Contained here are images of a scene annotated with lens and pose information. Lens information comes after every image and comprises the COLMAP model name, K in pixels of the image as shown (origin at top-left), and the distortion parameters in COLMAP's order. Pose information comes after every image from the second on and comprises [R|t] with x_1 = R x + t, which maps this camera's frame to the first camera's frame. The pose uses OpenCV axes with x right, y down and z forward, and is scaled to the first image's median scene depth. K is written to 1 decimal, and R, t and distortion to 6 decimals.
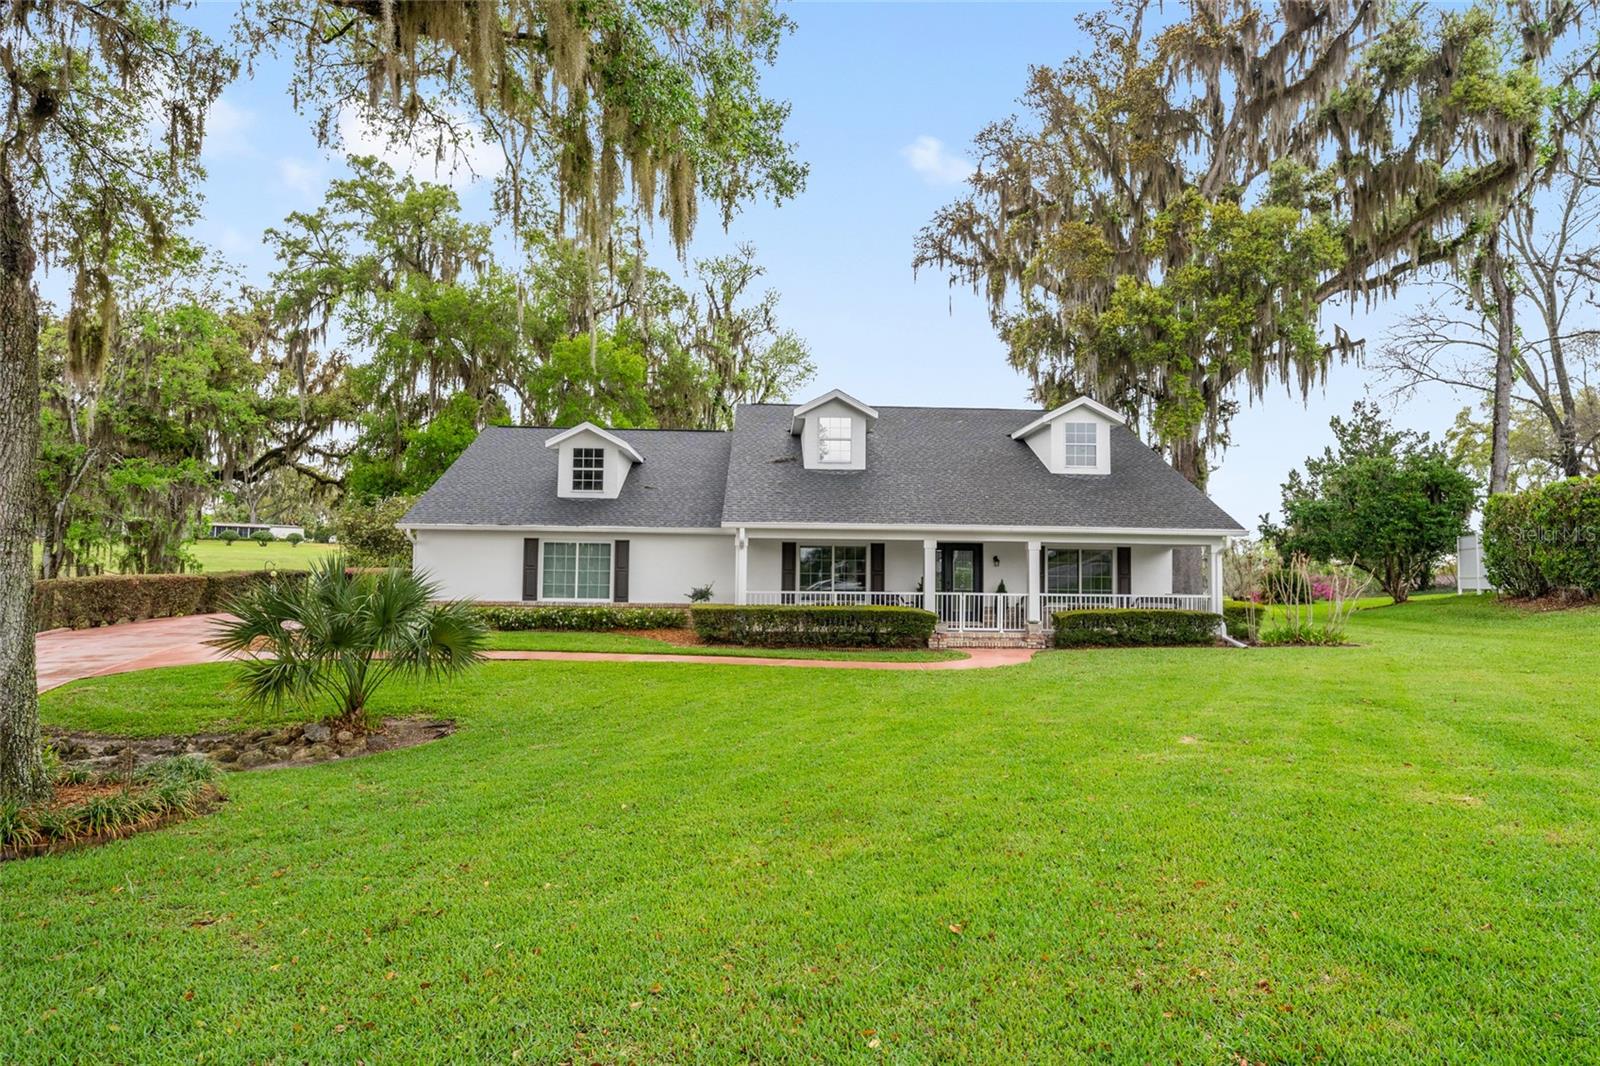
lens RADIAL K [[945.0, 0, 800.0], [0, 945.0, 533.0], [0, 0, 1]] dist [0.003064, 0.000962]
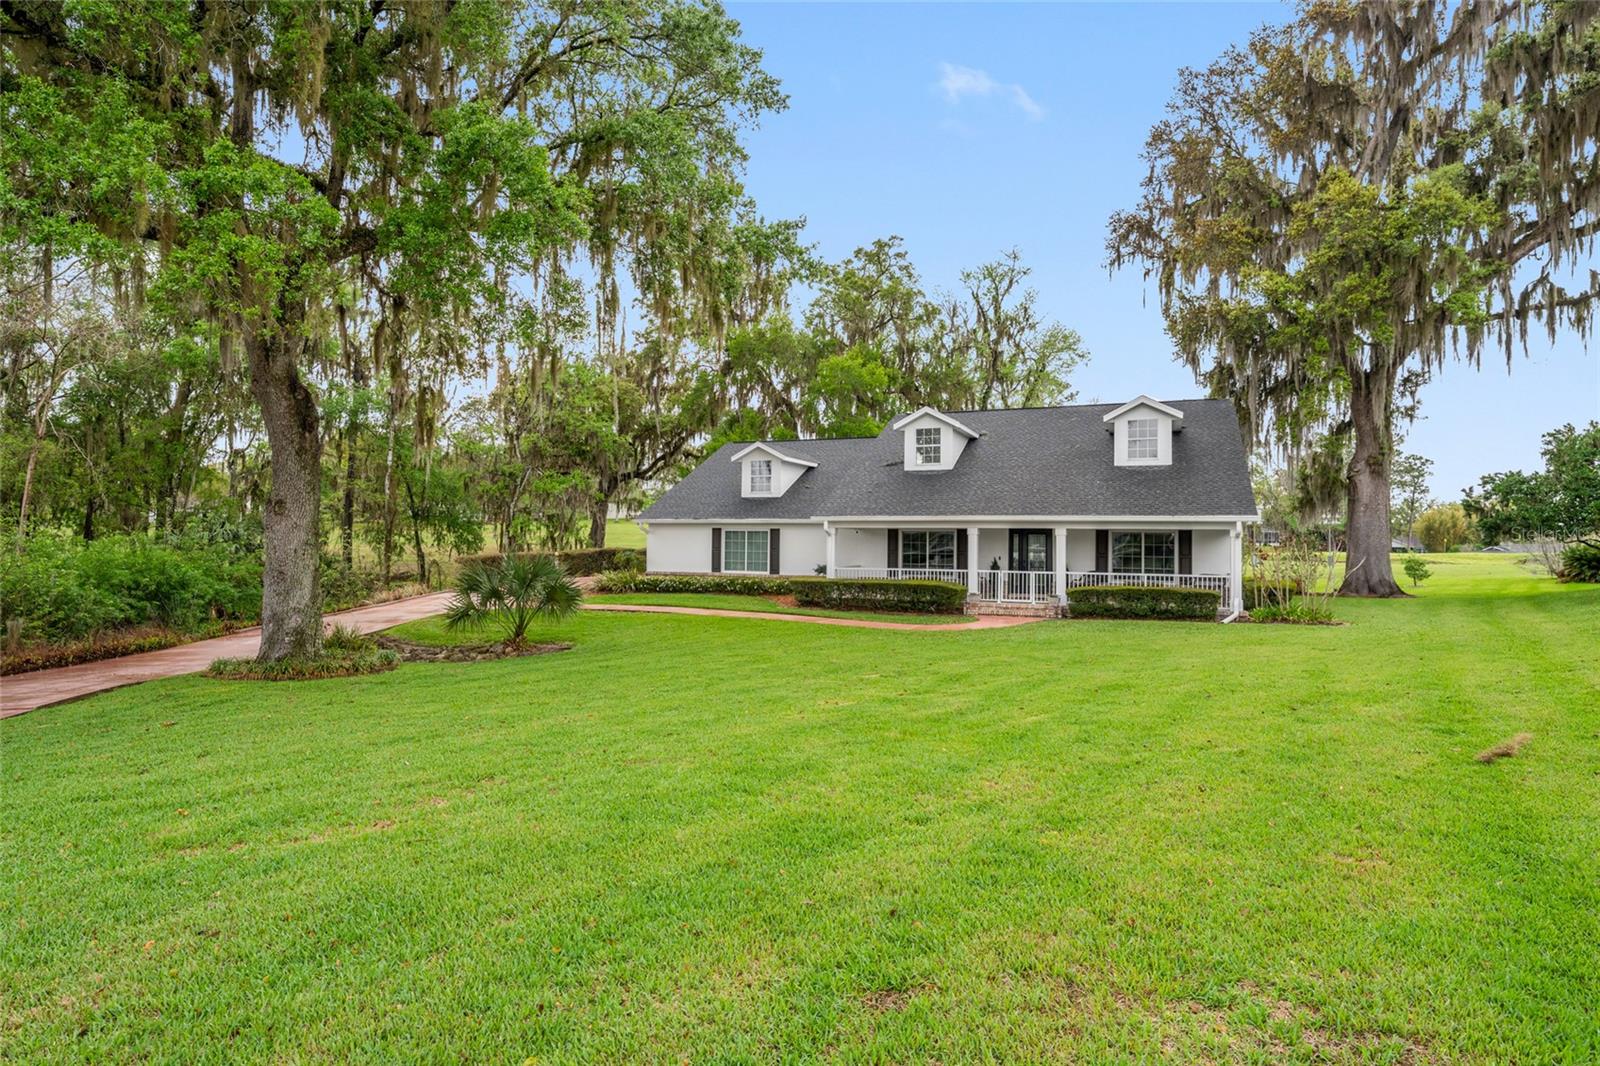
lens RADIAL K [[901.0, 0, 800.0], [0, 901.0, 533.0], [0, 0, 1]] dist [-0.003442, 0.000358]
pose [[0.896269, -0.007632, -0.443444, 0.401092], [0.022789, 0.999324, 0.028861, -0.021935], [0.442924, -0.035972, 0.895837, -0.139381]]
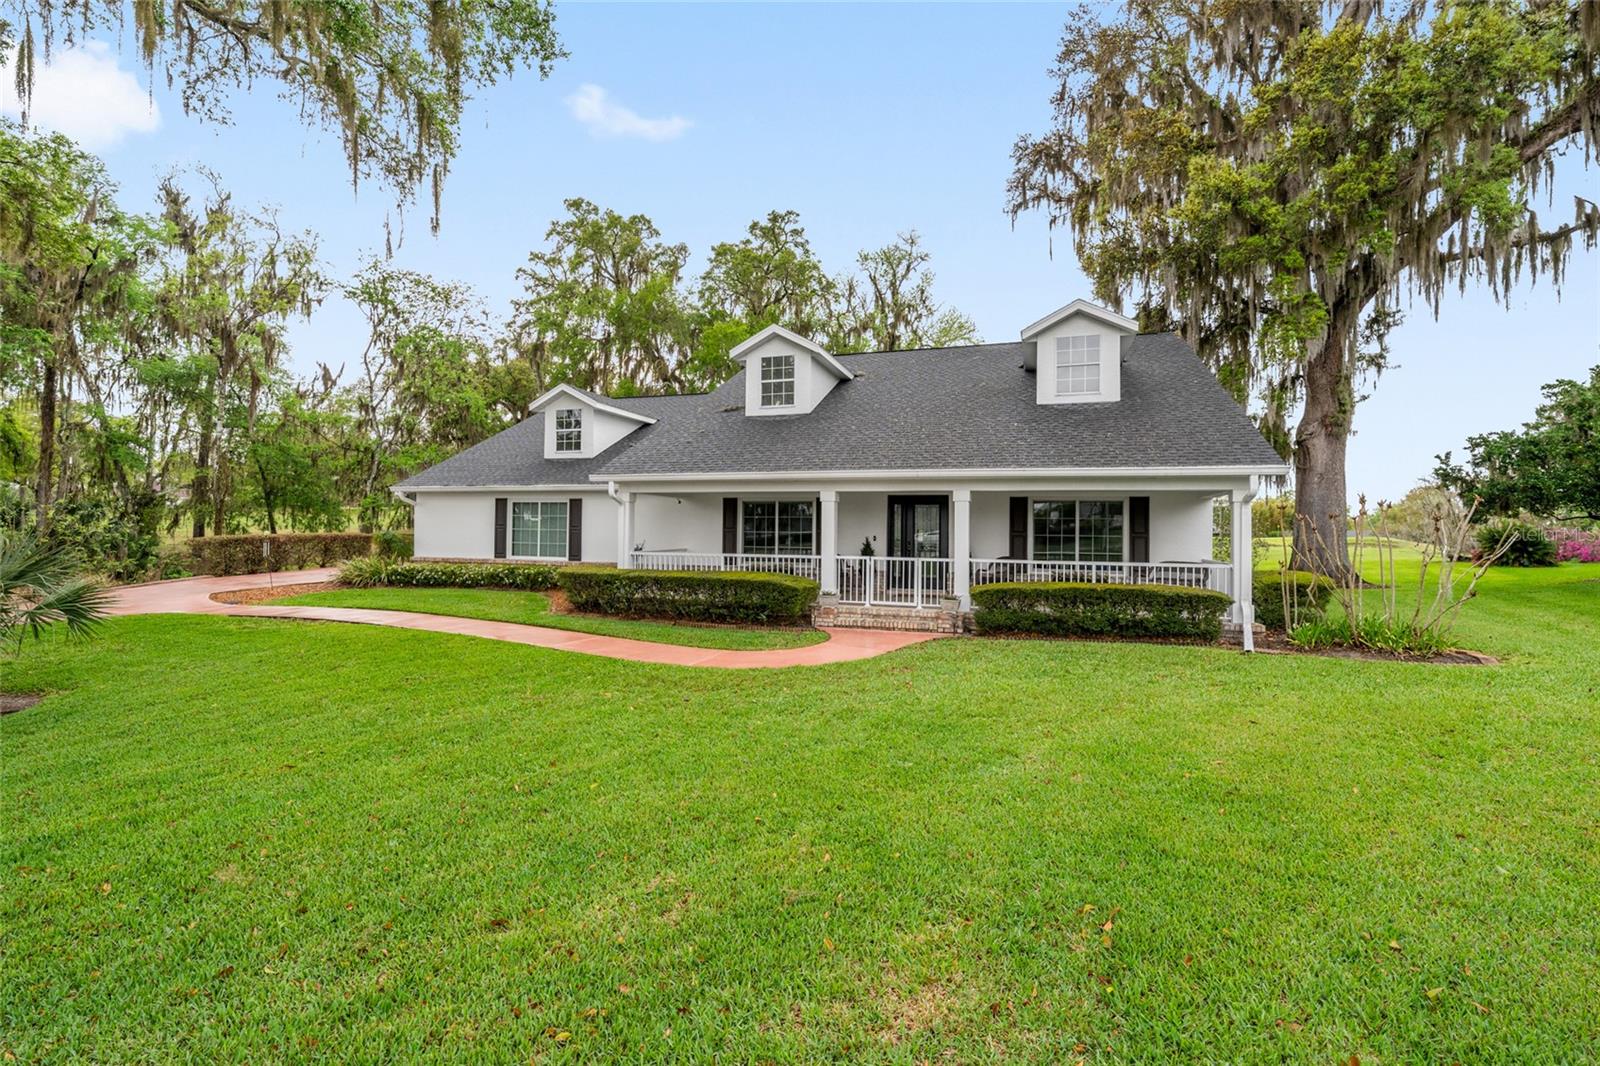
lens RADIAL K [[709.1, 0, 822.8], [0, 709.1, 523.8], [0, 0, 1]] dist [0.000326, 0.000113]
pose [[0.935661, -0.005213, -0.352861, 0.302601], [0.017434, 0.999353, 0.031465, 0.014250], [0.352468, -0.035593, 0.935147, 0.378559]]
